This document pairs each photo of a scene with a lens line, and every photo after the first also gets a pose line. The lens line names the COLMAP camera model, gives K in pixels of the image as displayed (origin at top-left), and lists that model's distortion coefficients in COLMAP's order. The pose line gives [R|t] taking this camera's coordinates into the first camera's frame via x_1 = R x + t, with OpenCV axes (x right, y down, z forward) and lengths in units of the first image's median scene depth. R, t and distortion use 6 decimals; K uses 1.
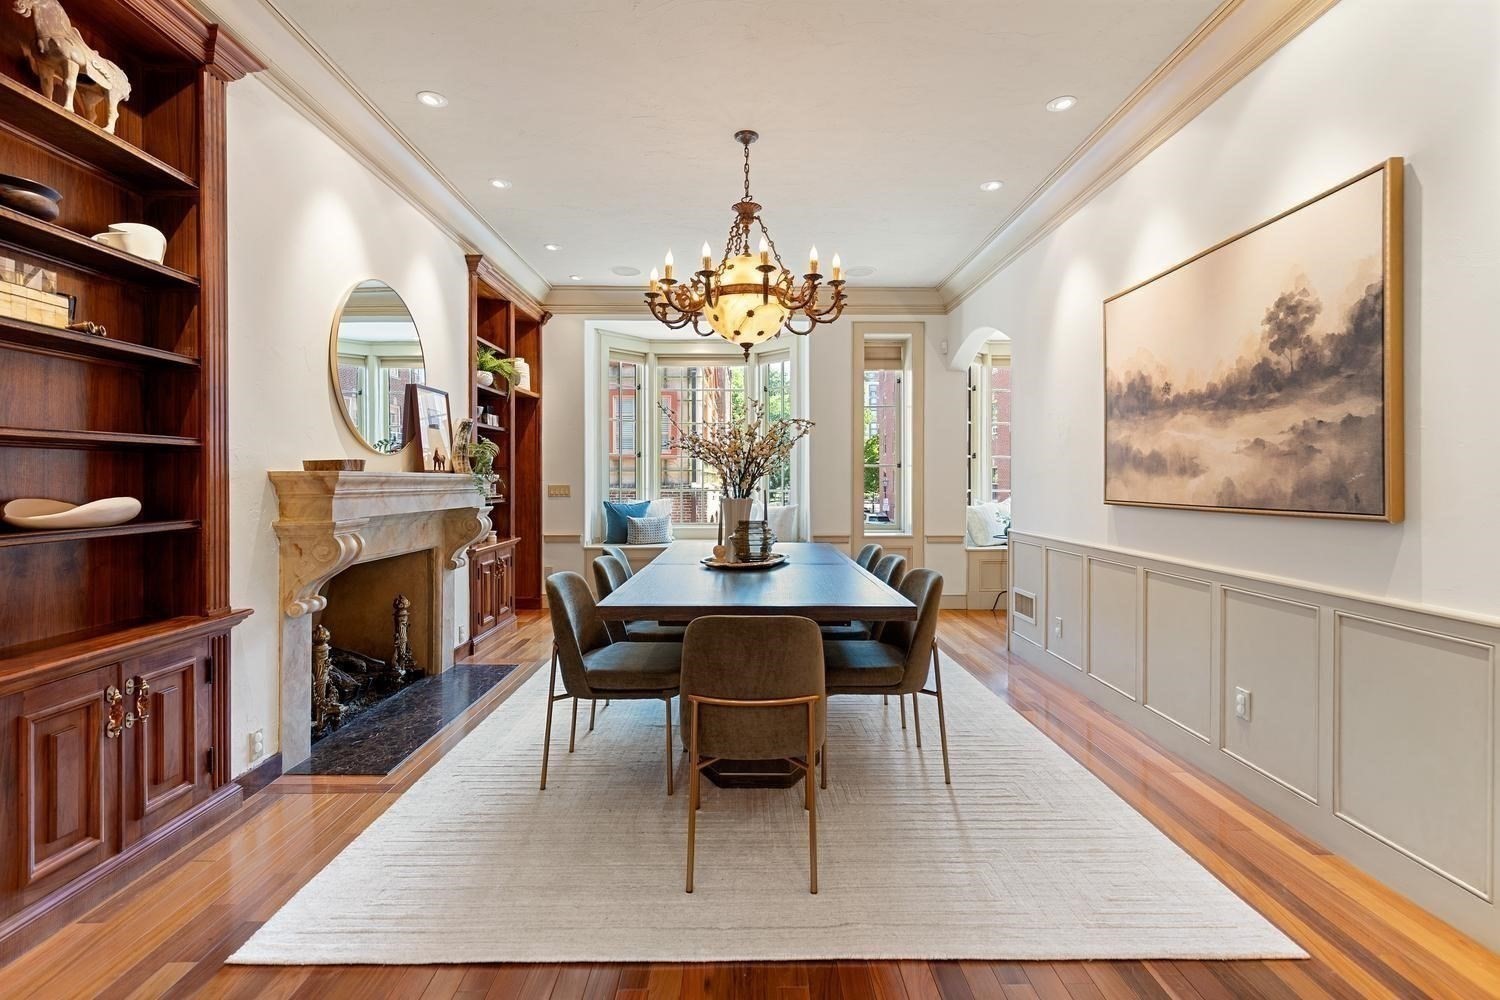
lens RADIAL K [[675.9, 0, 710.9], [0, 675.9, 485.3], [0, 0, 1]] dist [0.012170, -0.000653]
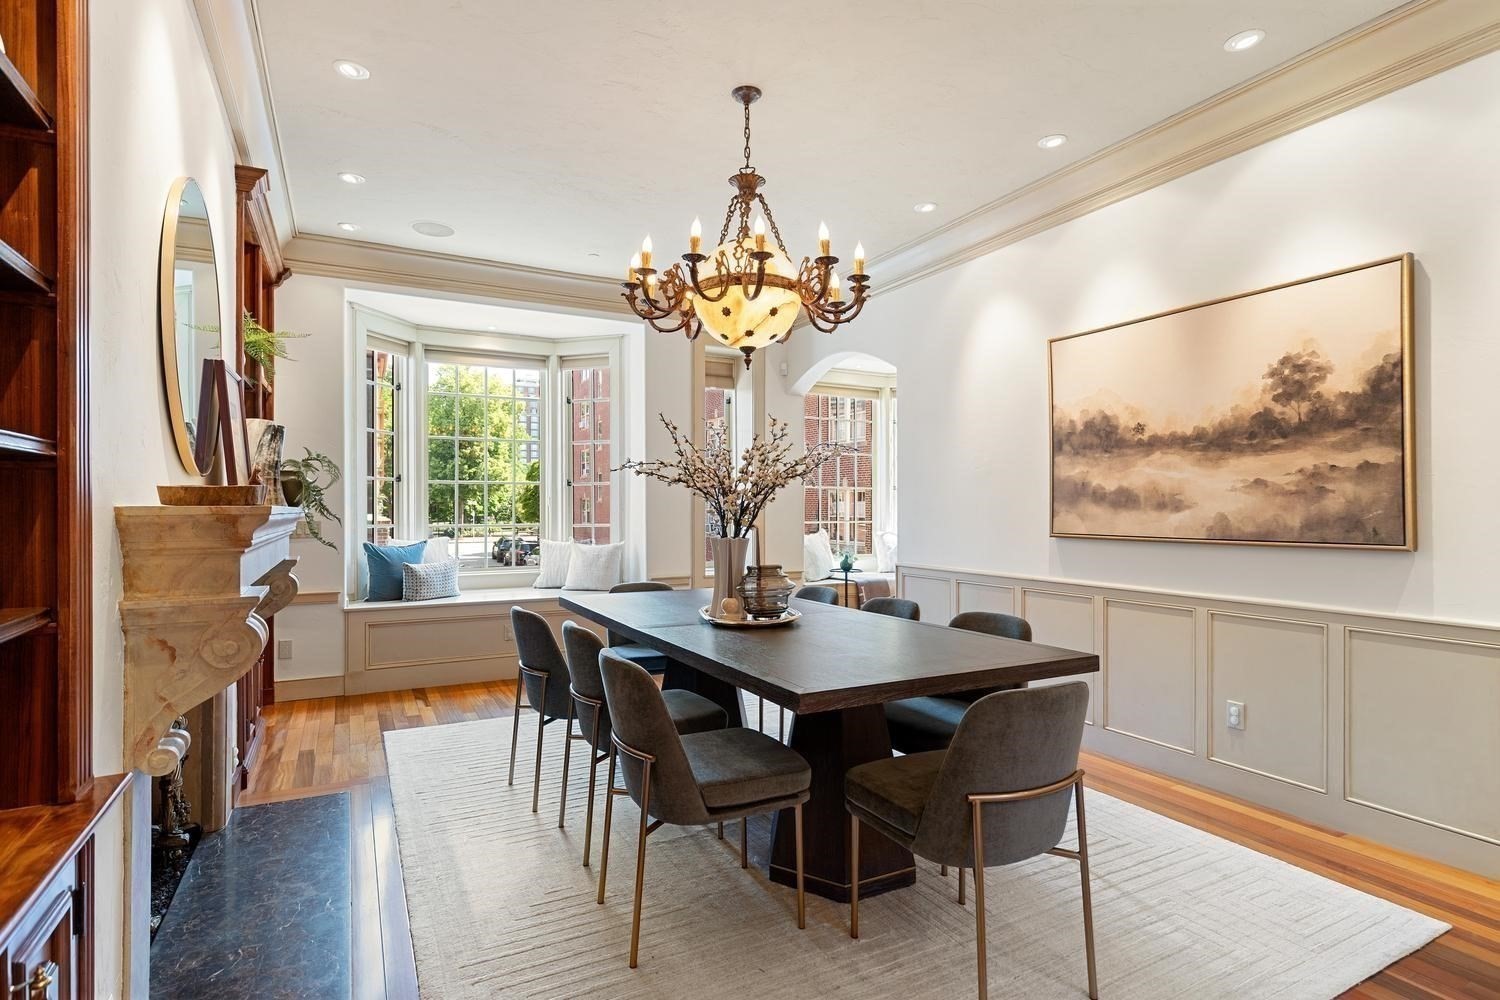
lens RADIAL K [[770.9, 0, 743.4], [0, 770.9, 510.4], [0, 0, 1]] dist [-0.002013, 0.004246]
pose [[0.884963, -0.002016, 0.465657, -0.513510], [0.004870, 0.999976, -0.004926, -0.012751], [-0.465636, 0.006627, 0.884951, 0.248486]]
